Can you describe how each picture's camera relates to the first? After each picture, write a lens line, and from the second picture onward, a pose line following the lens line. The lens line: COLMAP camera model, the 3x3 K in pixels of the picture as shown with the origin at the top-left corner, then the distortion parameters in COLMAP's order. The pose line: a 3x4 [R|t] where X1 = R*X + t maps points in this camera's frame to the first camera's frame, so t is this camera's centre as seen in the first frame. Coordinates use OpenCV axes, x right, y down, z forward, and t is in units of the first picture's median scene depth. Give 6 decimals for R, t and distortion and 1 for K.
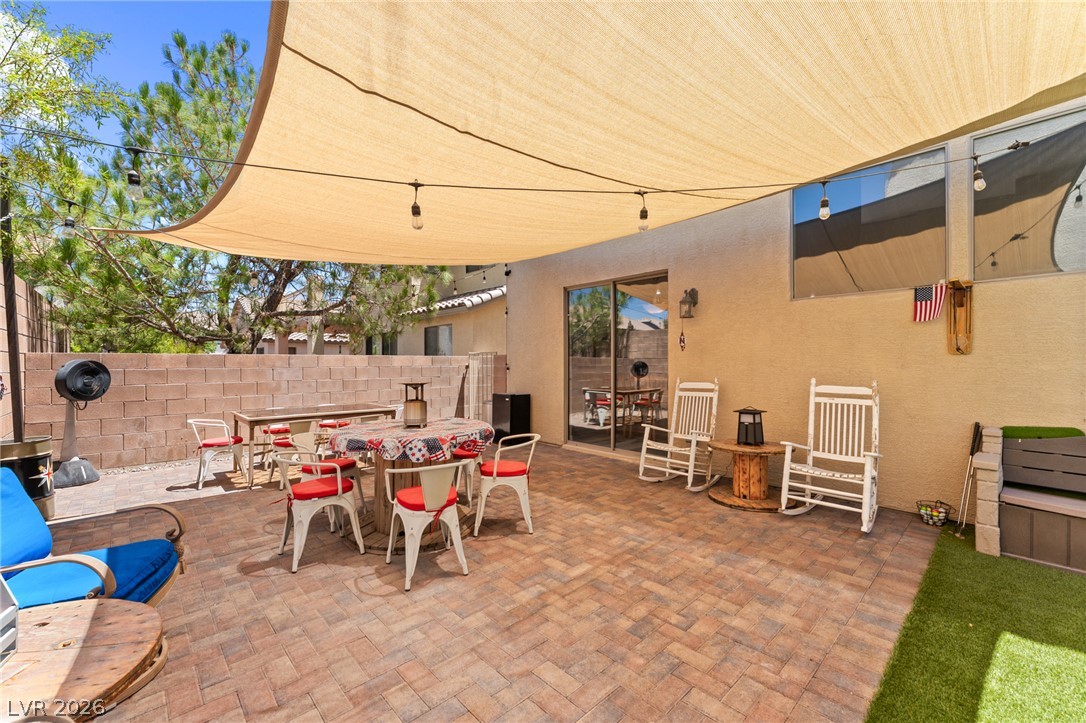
lens RADIAL K [[436.7, 0, 543.0], [0, 436.7, 361.5], [0, 0, 1]] dist [-0.000320, -0.000122]
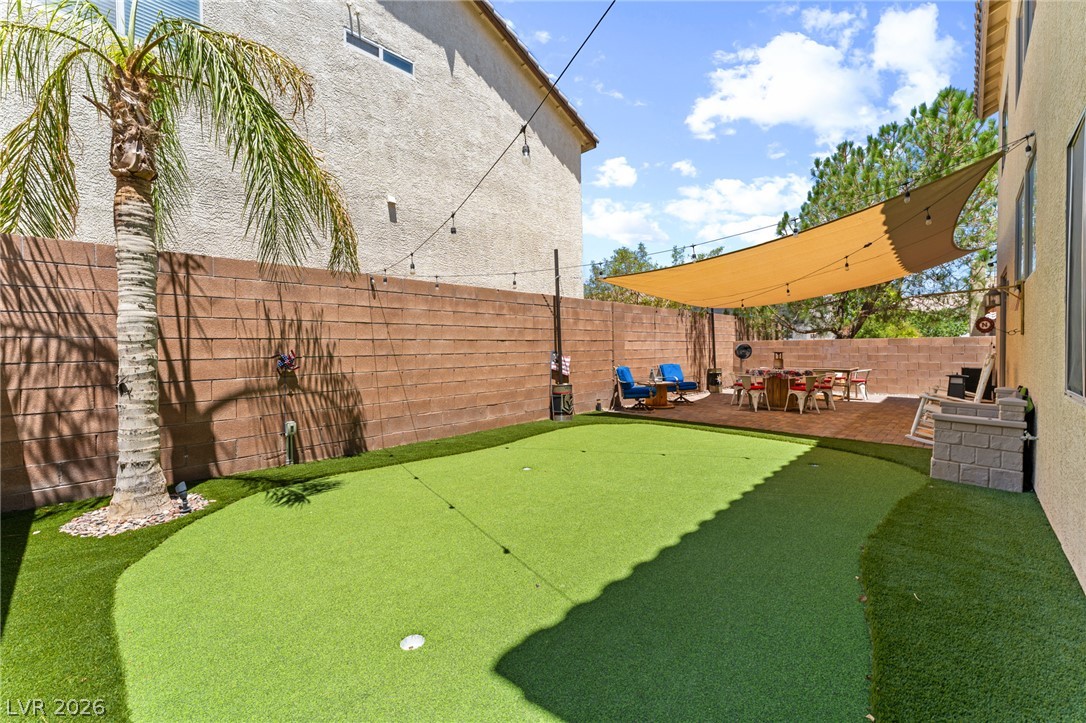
lens RADIAL K [[444.7, 0, 539.2], [0, 444.7, 349.9], [0, 0, 1]] dist [-0.000048, -0.000053]
pose [[0.041741, 0.005639, -0.999113, 1.342418], [0.011307, 0.999917, 0.006116, 0.003646], [0.999064, -0.011552, 0.041674, -0.305110]]
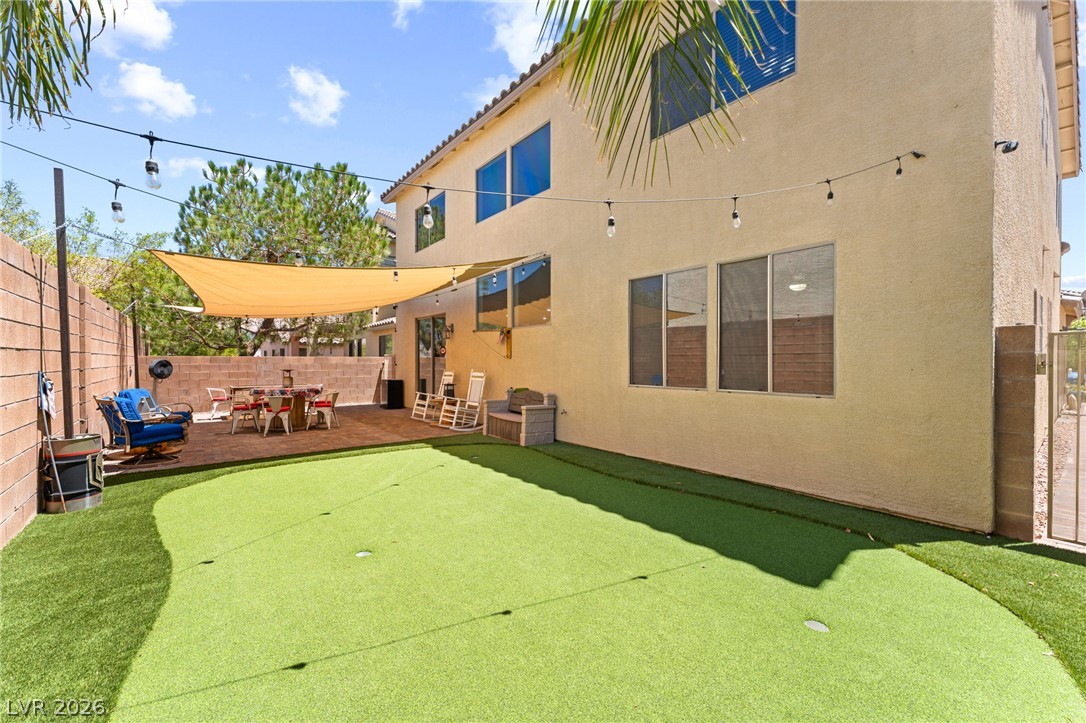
lens RADIAL K [[436.7, 0, 543.0], [0, 436.7, 361.5], [0, 0, 1]] dist [-0.000320, -0.000122]
pose [[0.996913, 0.003094, -0.078450, 0.790171], [-0.002797, 0.999988, 0.003897, -0.006495], [0.078462, -0.003665, 0.996910, -0.793499]]
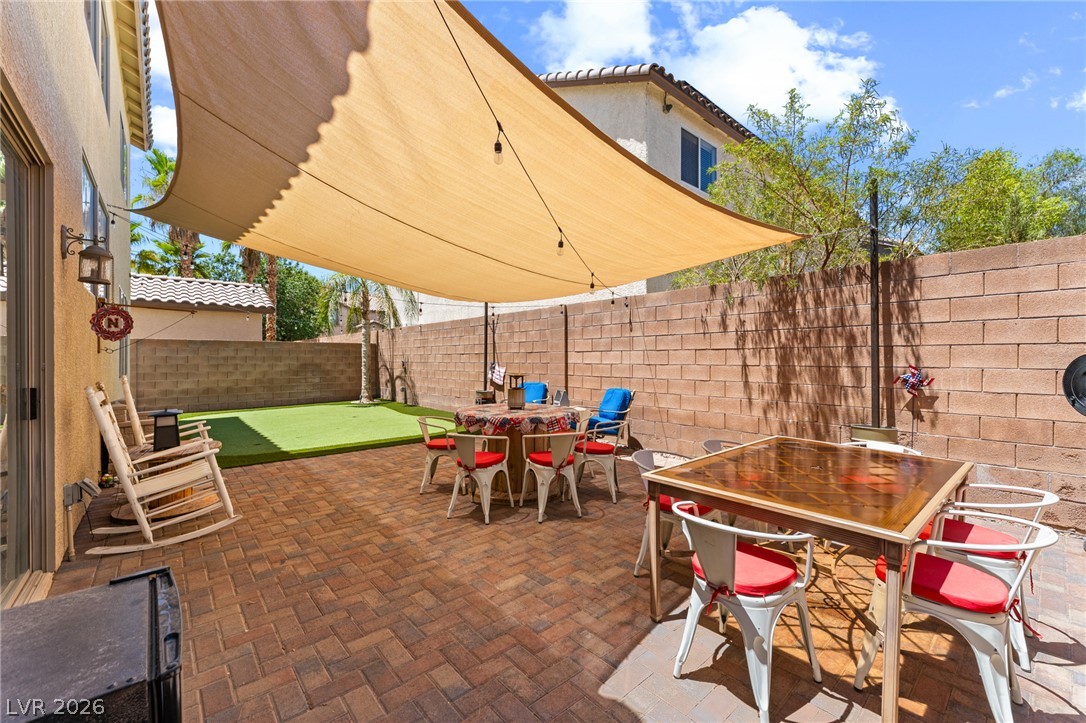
lens RADIAL K [[444.7, 0, 539.2], [0, 444.7, 349.9], [0, 0, 1]] dist [-0.000048, -0.000053]
pose [[-0.998472, 0.004624, 0.055074, -0.255216], [0.003591, 0.999816, -0.018833, 0.001586], [-0.055151, -0.018606, -0.998305, 1.356432]]
